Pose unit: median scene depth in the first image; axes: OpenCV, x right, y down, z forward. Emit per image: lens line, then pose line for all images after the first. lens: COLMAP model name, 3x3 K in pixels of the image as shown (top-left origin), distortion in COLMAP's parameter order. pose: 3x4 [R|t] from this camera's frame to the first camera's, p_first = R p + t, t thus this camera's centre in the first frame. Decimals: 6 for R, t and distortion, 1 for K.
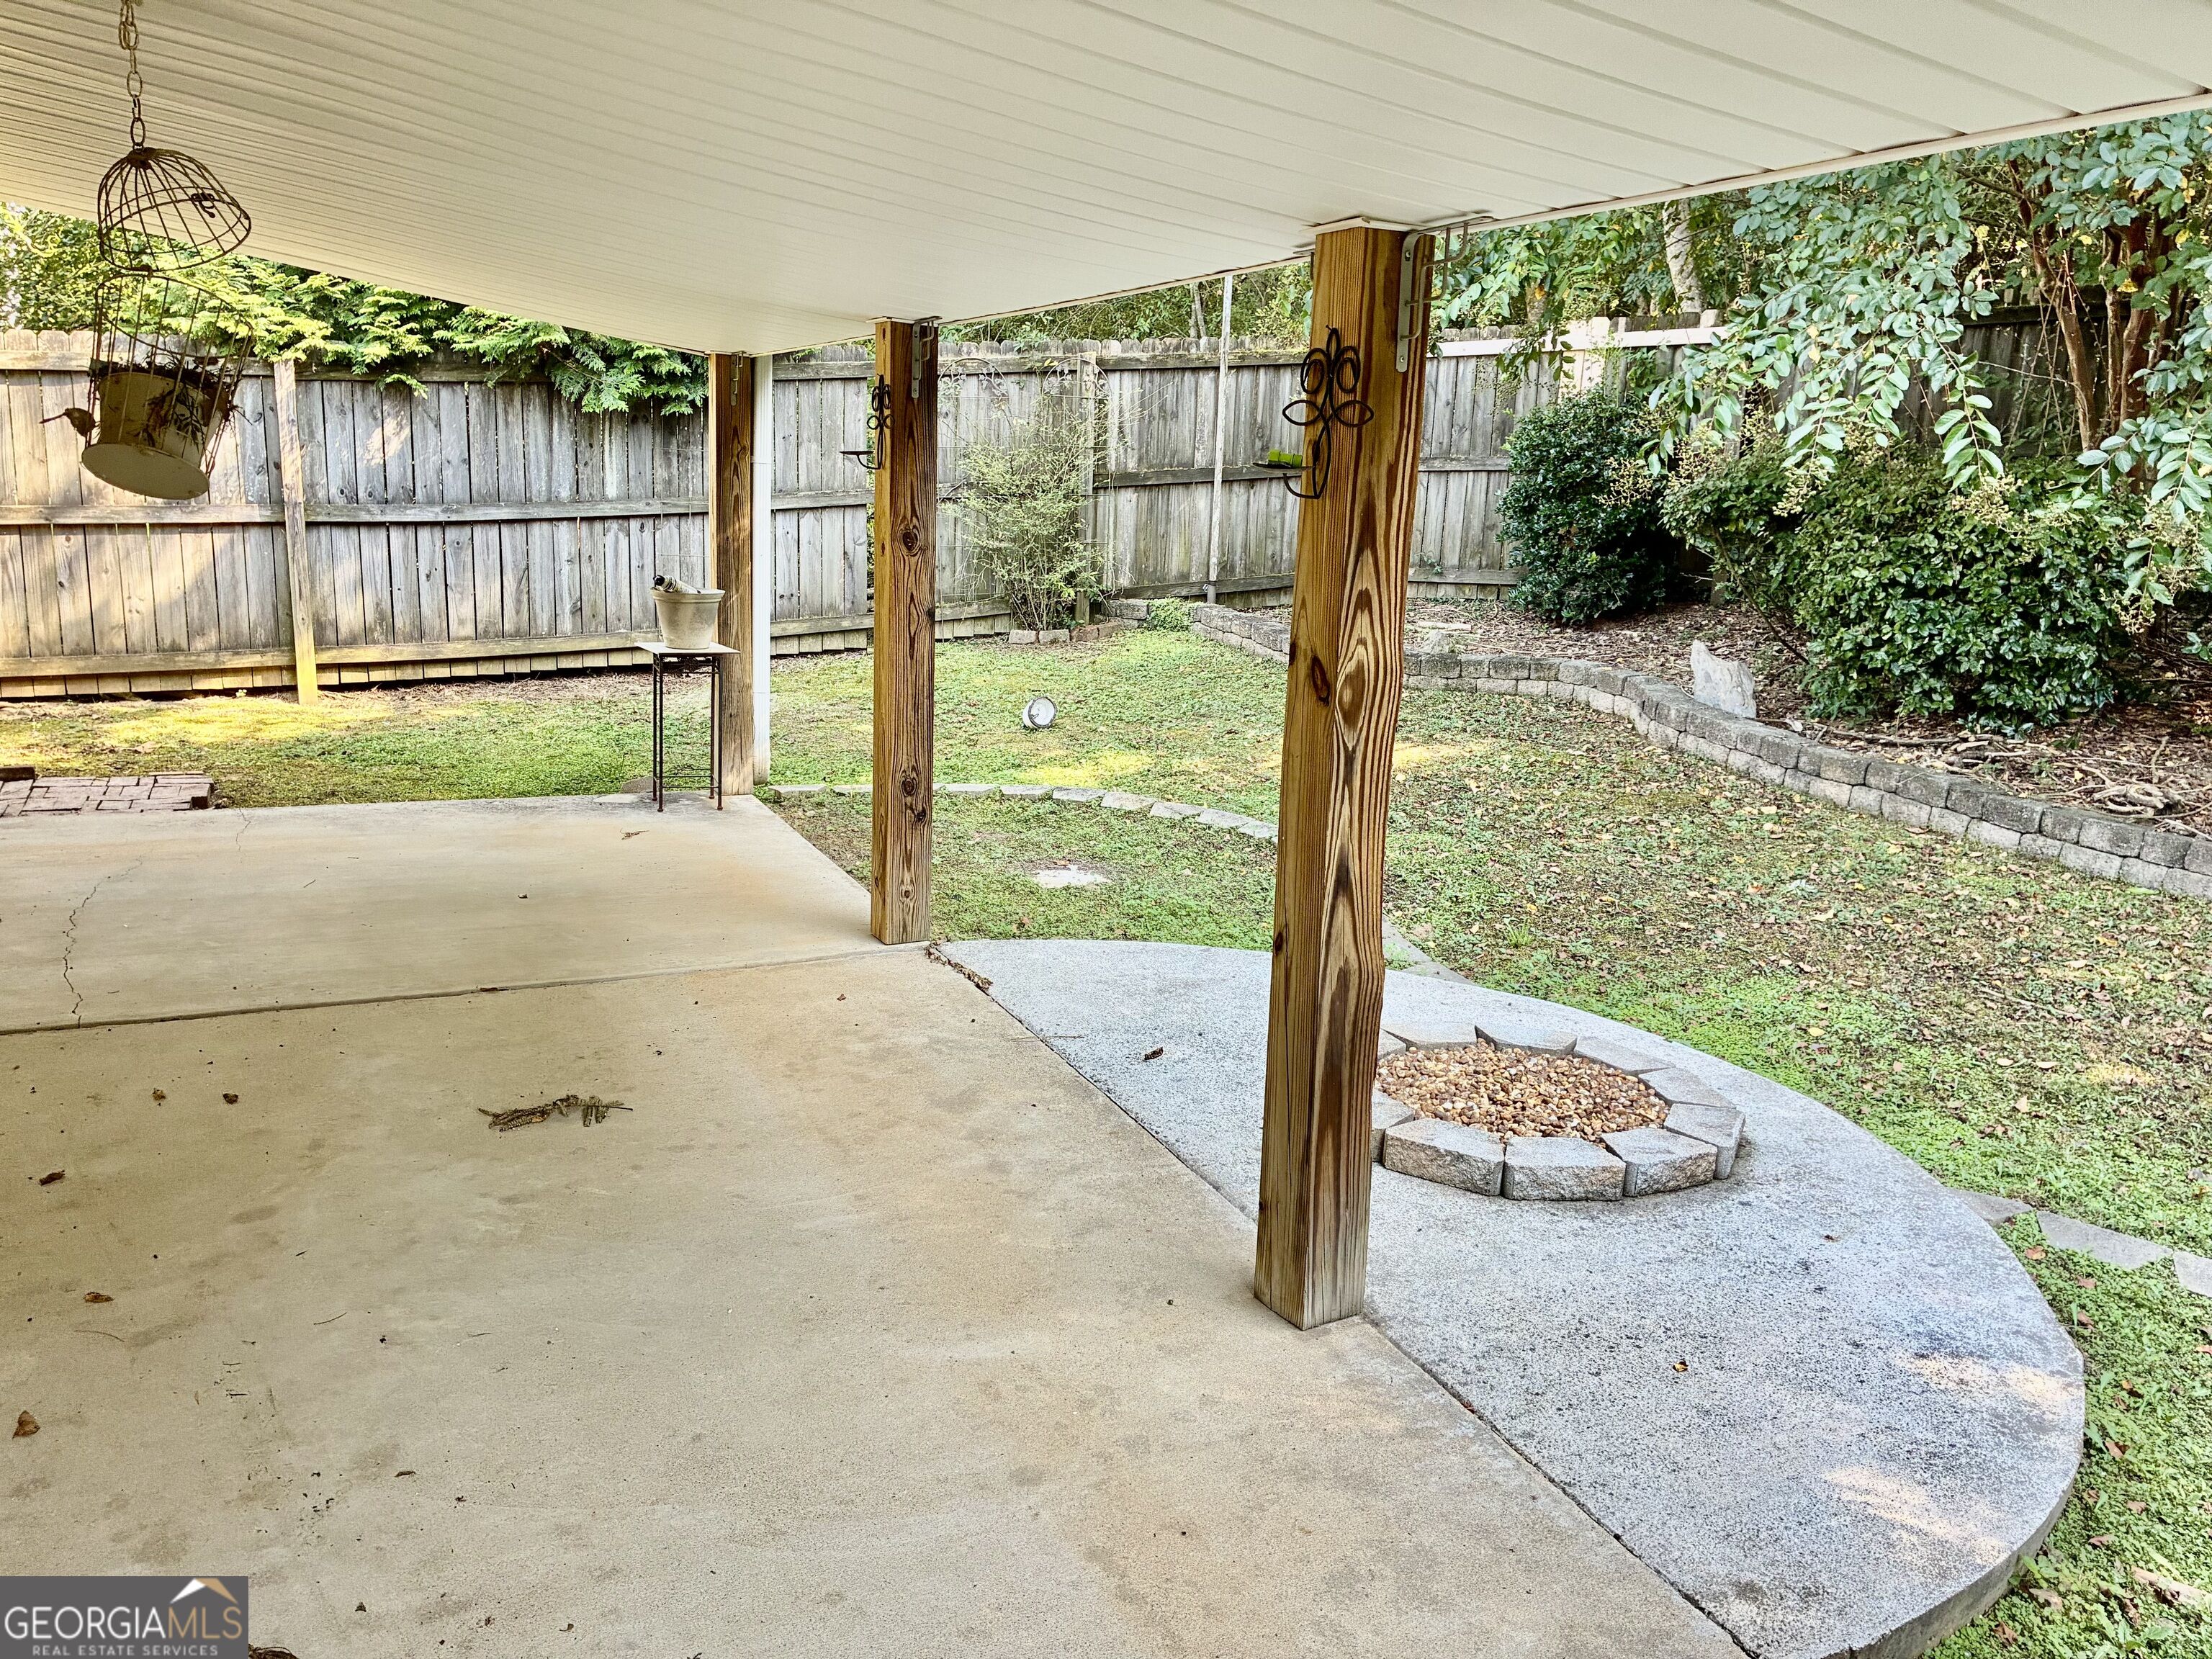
lens RADIAL K [[1677.3, 0, 1106.0], [0, 1677.3, 829.5], [0, 0, 1]] dist [0.052626, -0.058458]
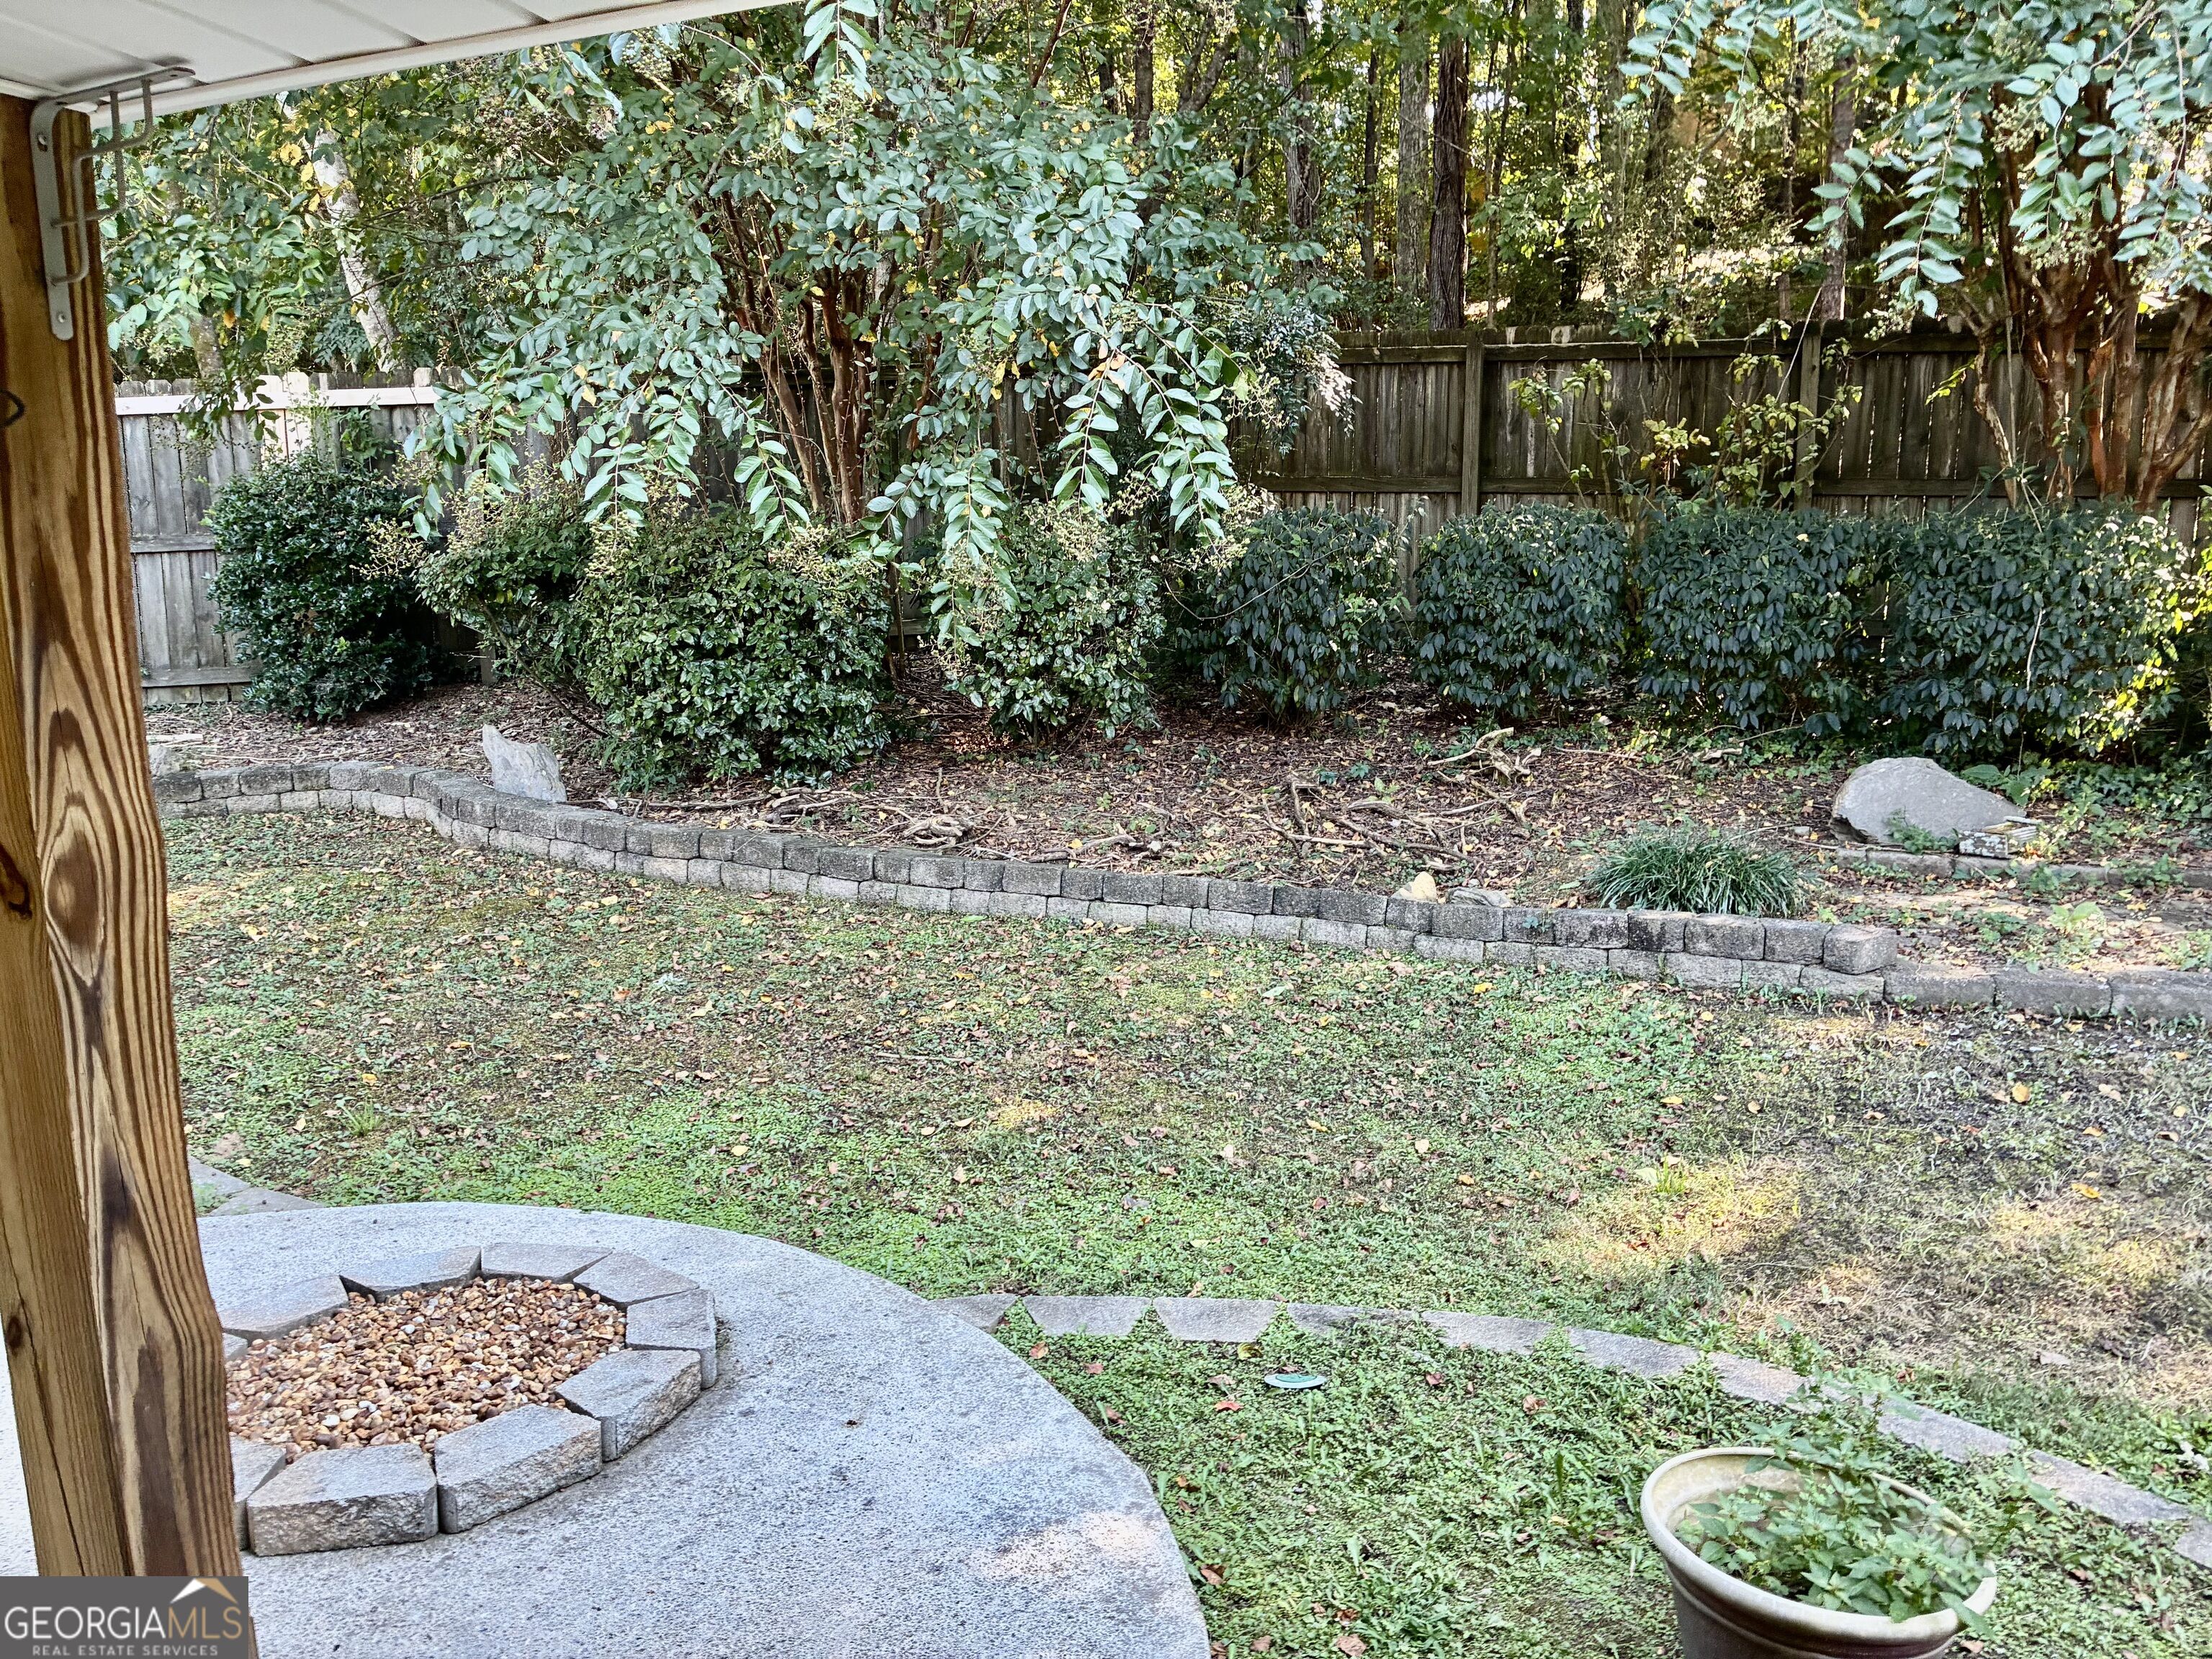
lens RADIAL K [[1677.3, 0, 1106.0], [0, 1677.3, 829.5], [0, 0, 1]] dist [0.052626, -0.058458]
pose [[0.753180, -0.150355, 0.640400, 0.013536], [0.178747, 0.983677, 0.020725, -0.016653], [-0.633063, 0.098860, 0.767761, 0.103146]]
